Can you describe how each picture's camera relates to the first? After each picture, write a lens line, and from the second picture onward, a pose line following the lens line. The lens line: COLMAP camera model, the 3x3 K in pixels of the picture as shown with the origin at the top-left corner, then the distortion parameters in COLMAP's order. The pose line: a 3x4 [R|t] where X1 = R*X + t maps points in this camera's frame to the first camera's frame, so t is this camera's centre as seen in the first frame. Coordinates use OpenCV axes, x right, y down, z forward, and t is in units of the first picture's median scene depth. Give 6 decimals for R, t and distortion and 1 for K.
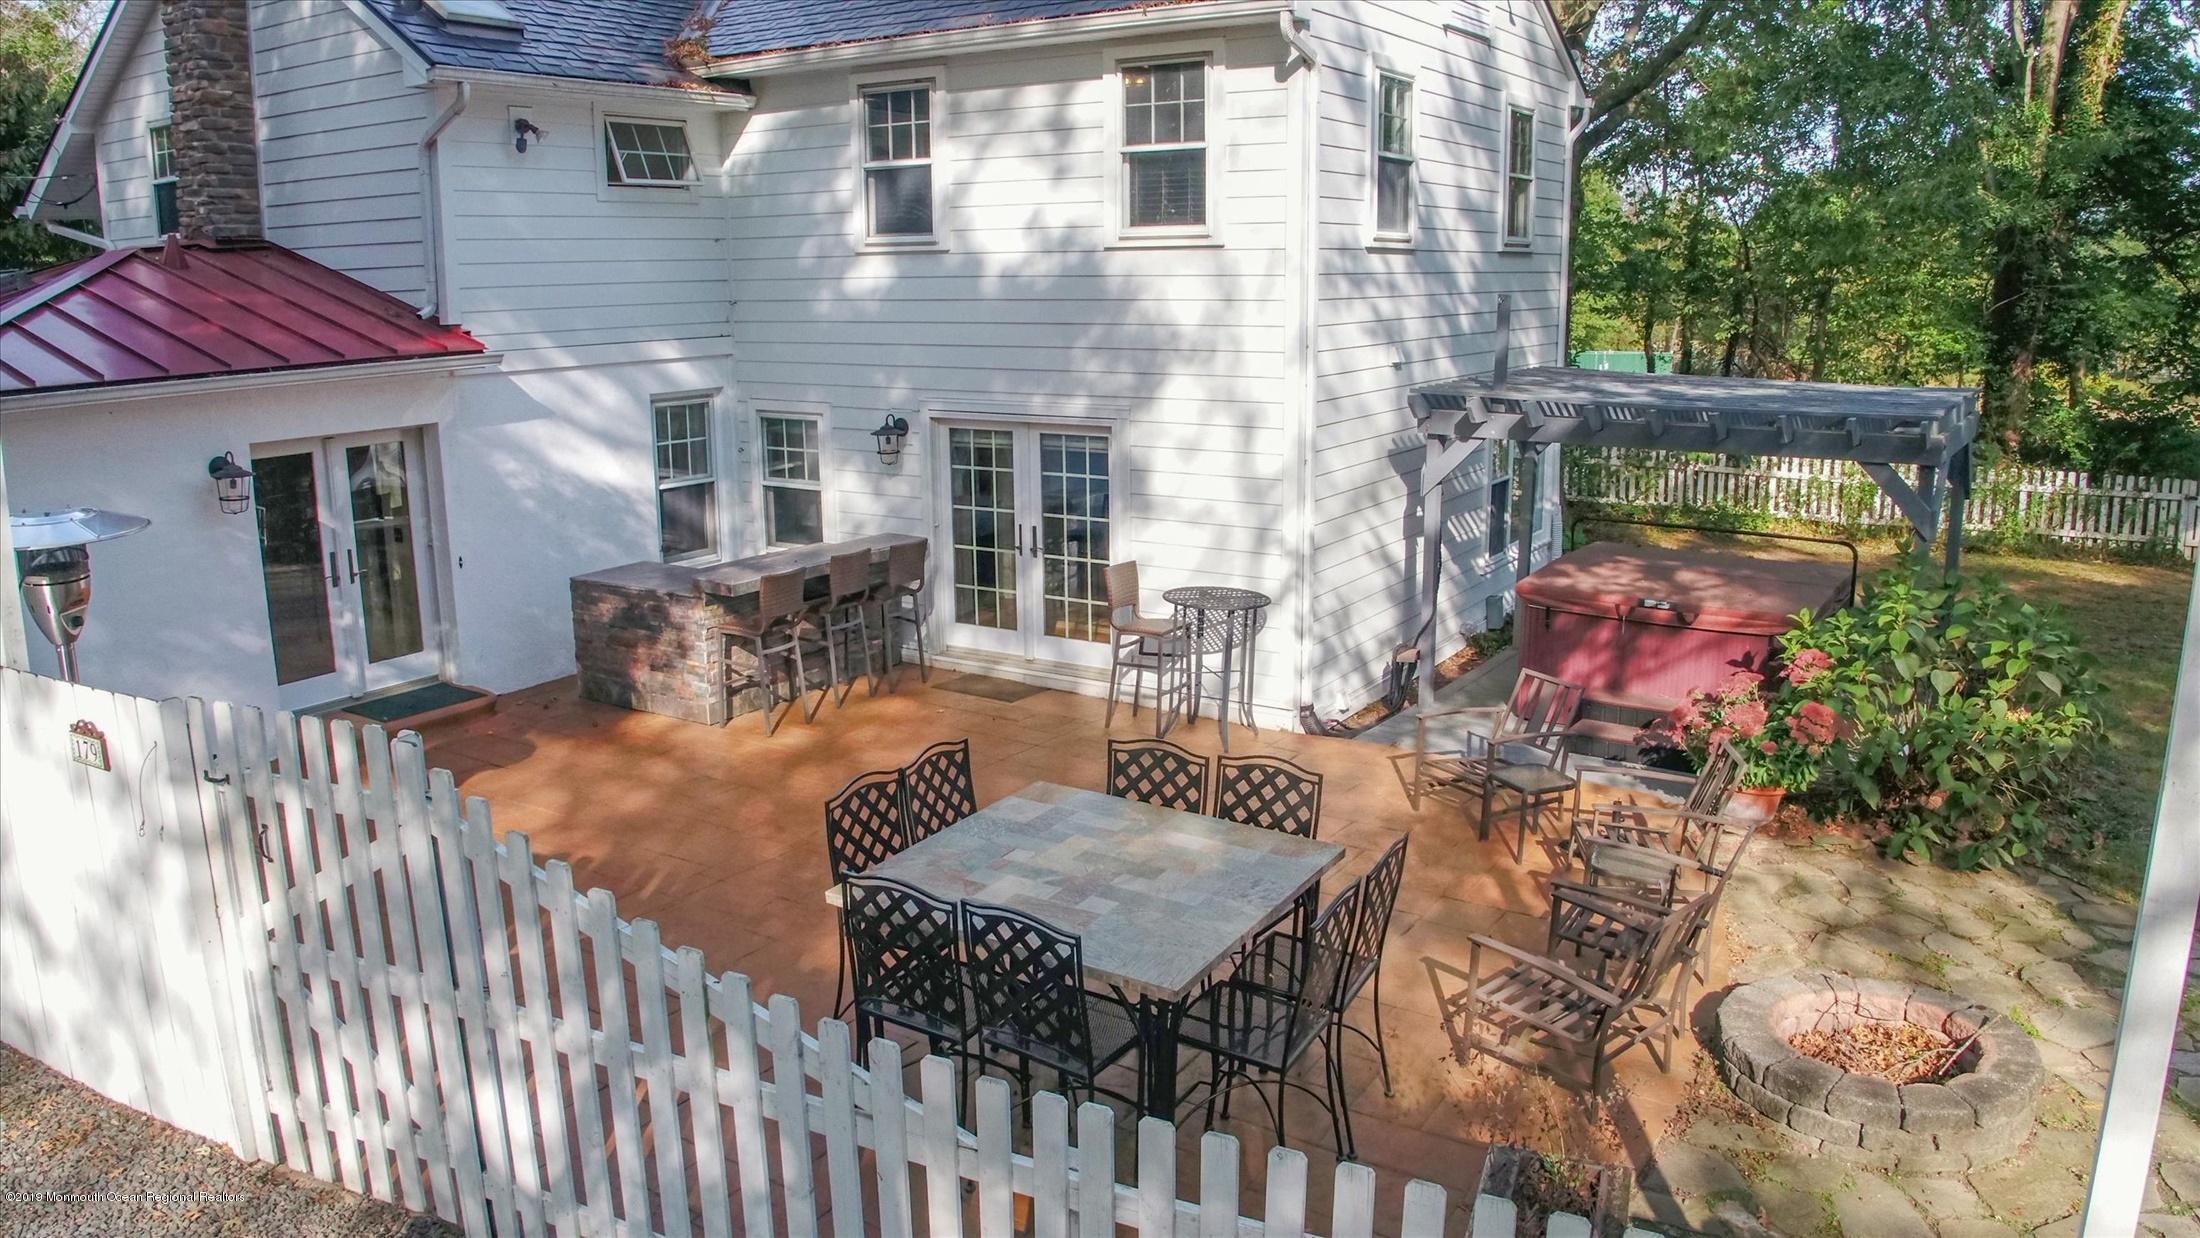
lens RADIAL K [[1558.2, 0, 1101.4], [0, 1558.2, 605.7], [0, 0, 1]] dist [-0.124658, 0.018910]
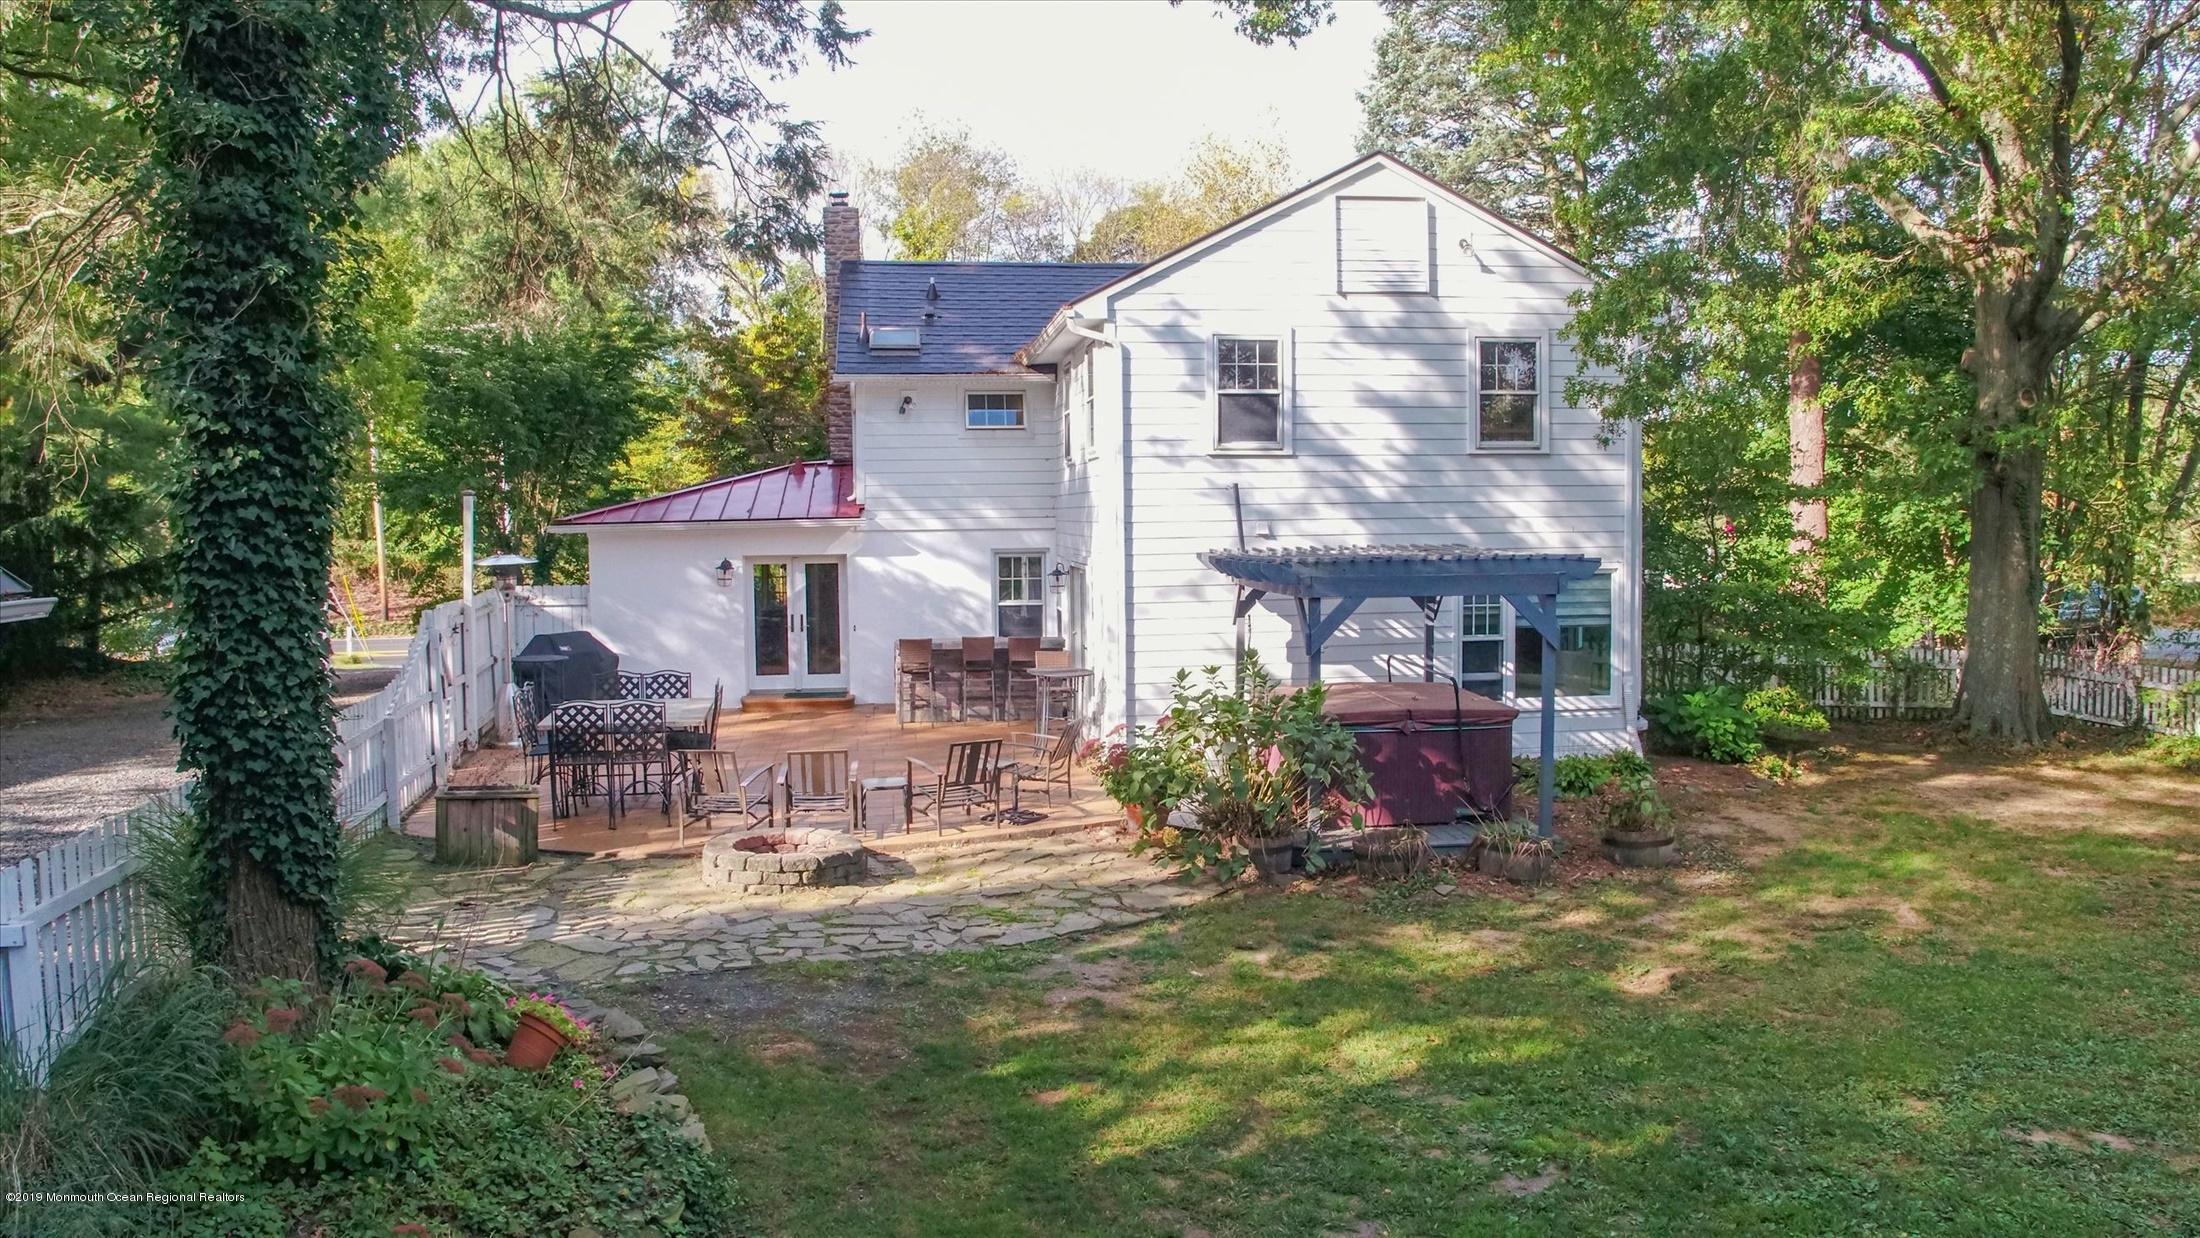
lens RADIAL K [[1558.2, 0, 1107.4], [0, 1558.2, 632.1], [0, 0, 1]] dist [-0.124658, 0.018910]
pose [[0.651417, 0.065887, -0.755854, 1.273790], [-0.159509, 0.985850, -0.051534, 0.026366], [0.741764, 0.154136, 0.652709, -0.028530]]
